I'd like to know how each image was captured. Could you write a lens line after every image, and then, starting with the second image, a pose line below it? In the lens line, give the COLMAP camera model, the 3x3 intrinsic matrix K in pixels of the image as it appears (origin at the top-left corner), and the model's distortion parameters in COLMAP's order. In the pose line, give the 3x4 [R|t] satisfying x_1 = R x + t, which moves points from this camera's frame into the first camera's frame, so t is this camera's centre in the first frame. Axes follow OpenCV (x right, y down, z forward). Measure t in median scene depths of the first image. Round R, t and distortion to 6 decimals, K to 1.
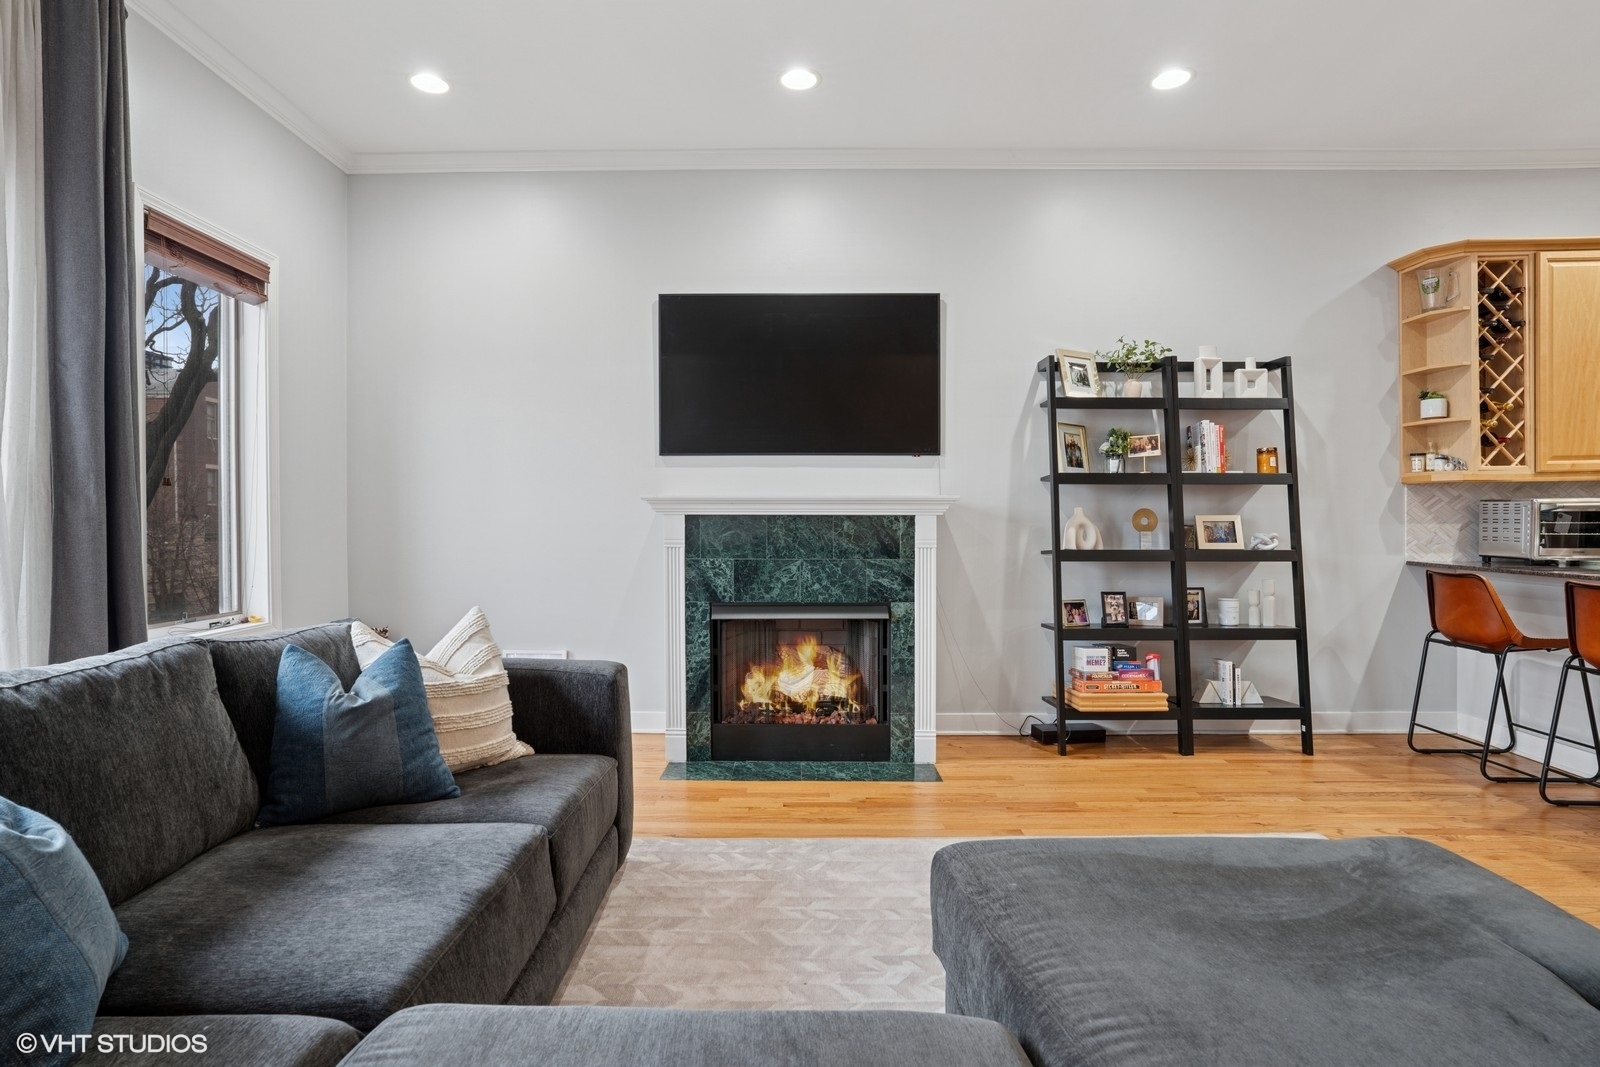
lens RADIAL K [[800.0, 0, 791.0], [0, 800.0, 526.5], [0, 0, 1]] dist [-0.018345, -0.001145]
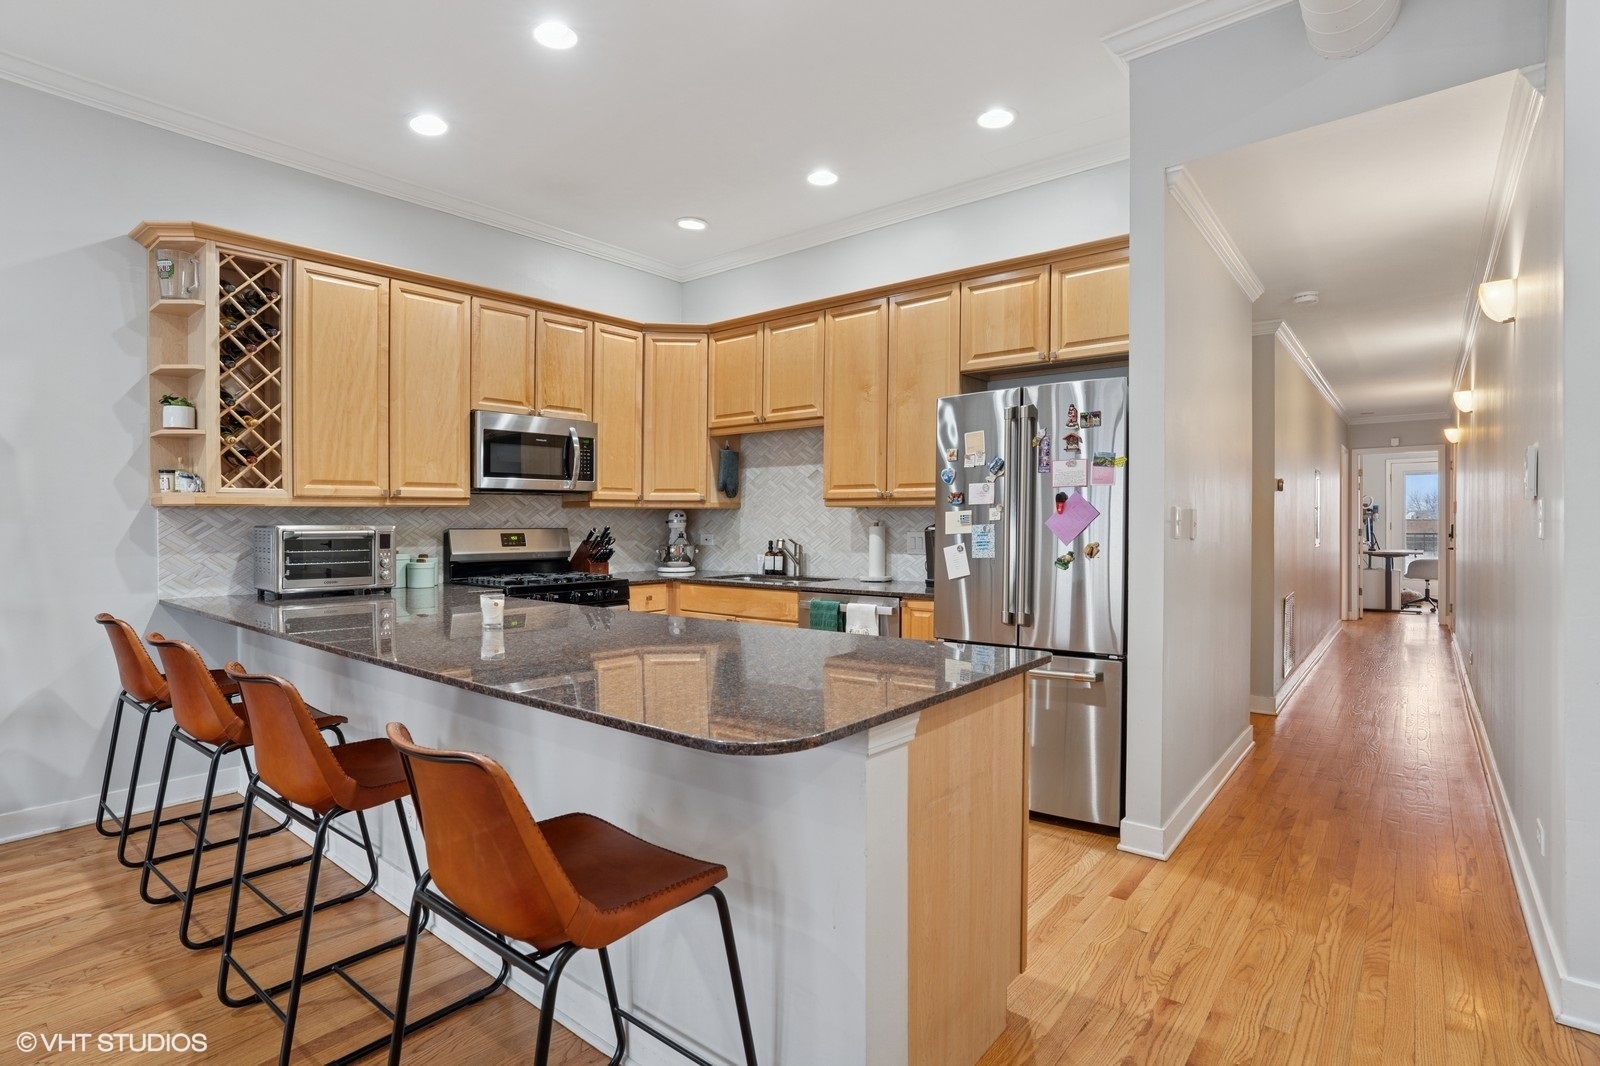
lens RADIAL K [[800.0, 0, 793.3], [0, 800.0, 516.0], [0, 0, 1]] dist [-0.018345, -0.001145]
pose [[0.628118, 0.005791, 0.778097, 0.581886], [0.011675, 0.999790, -0.016865, -0.023386], [-0.778030, 0.019678, 0.627918, -0.033341]]
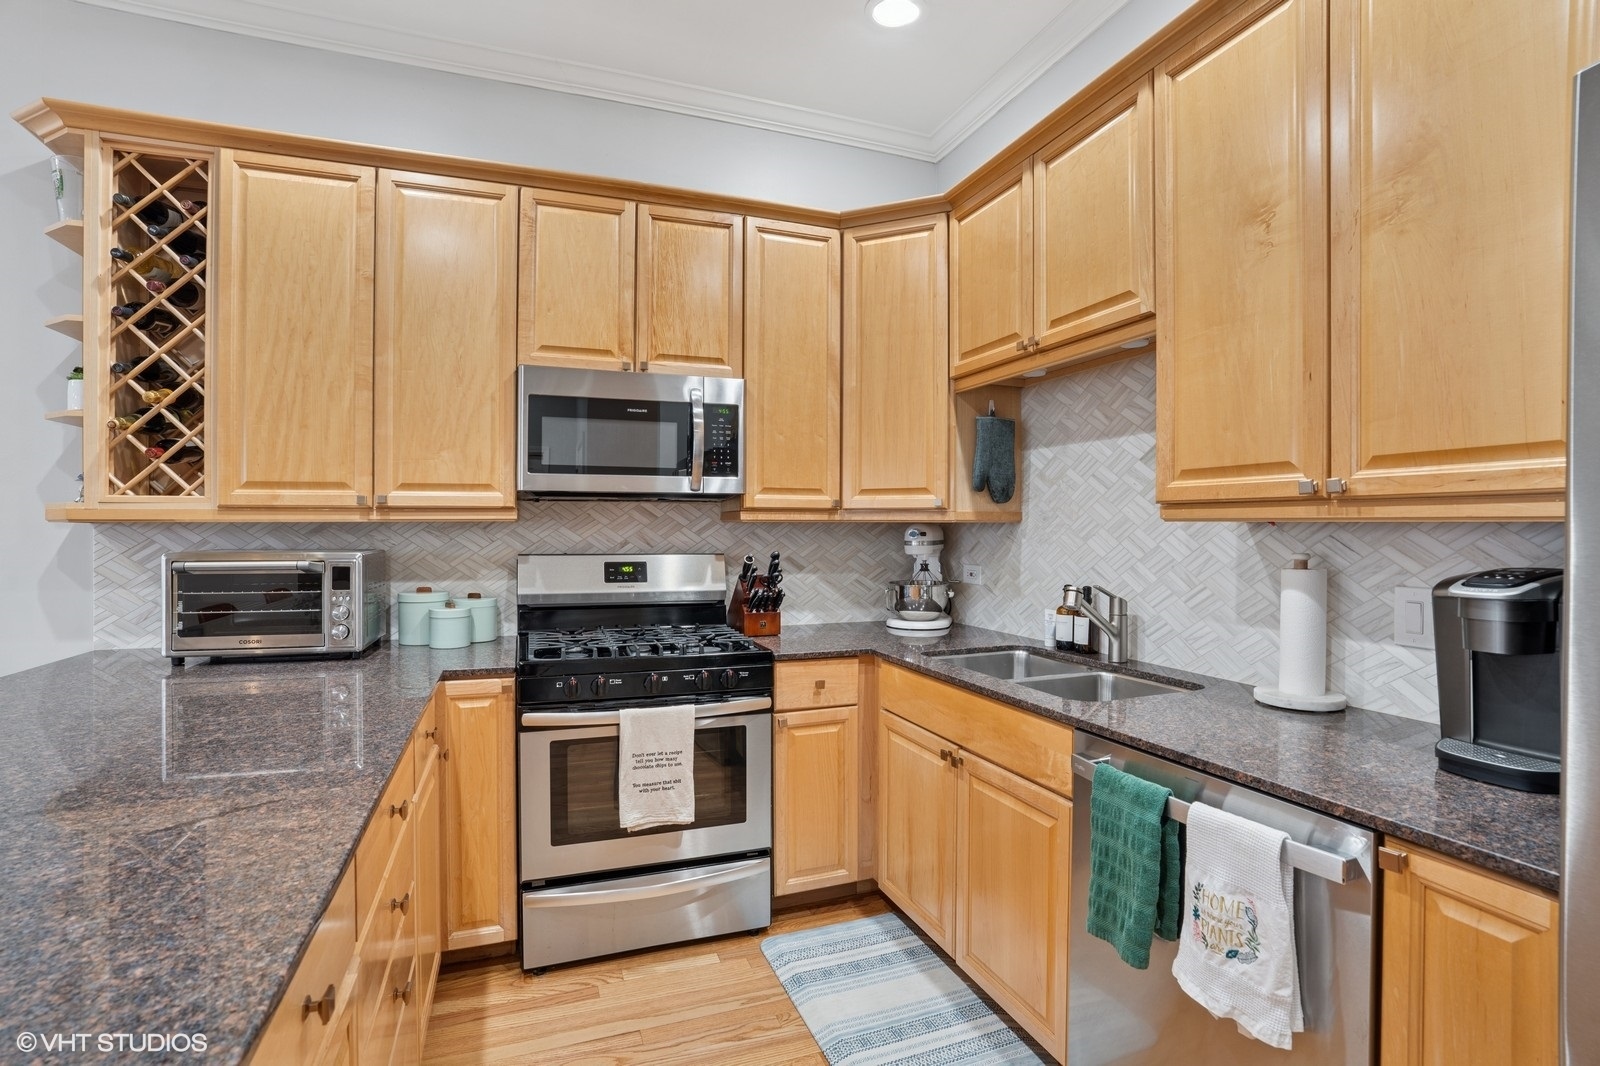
lens RADIAL K [[760.6, 0, 790.9], [0, 760.6, 511.0], [0, 0, 1]] dist [-0.038036, 0.010213]
pose [[0.933856, 0.014016, 0.357374, 1.130655], [-0.000570, 0.999289, -0.037701, -0.043925], [-0.357649, 0.035004, 0.933200, 0.303080]]
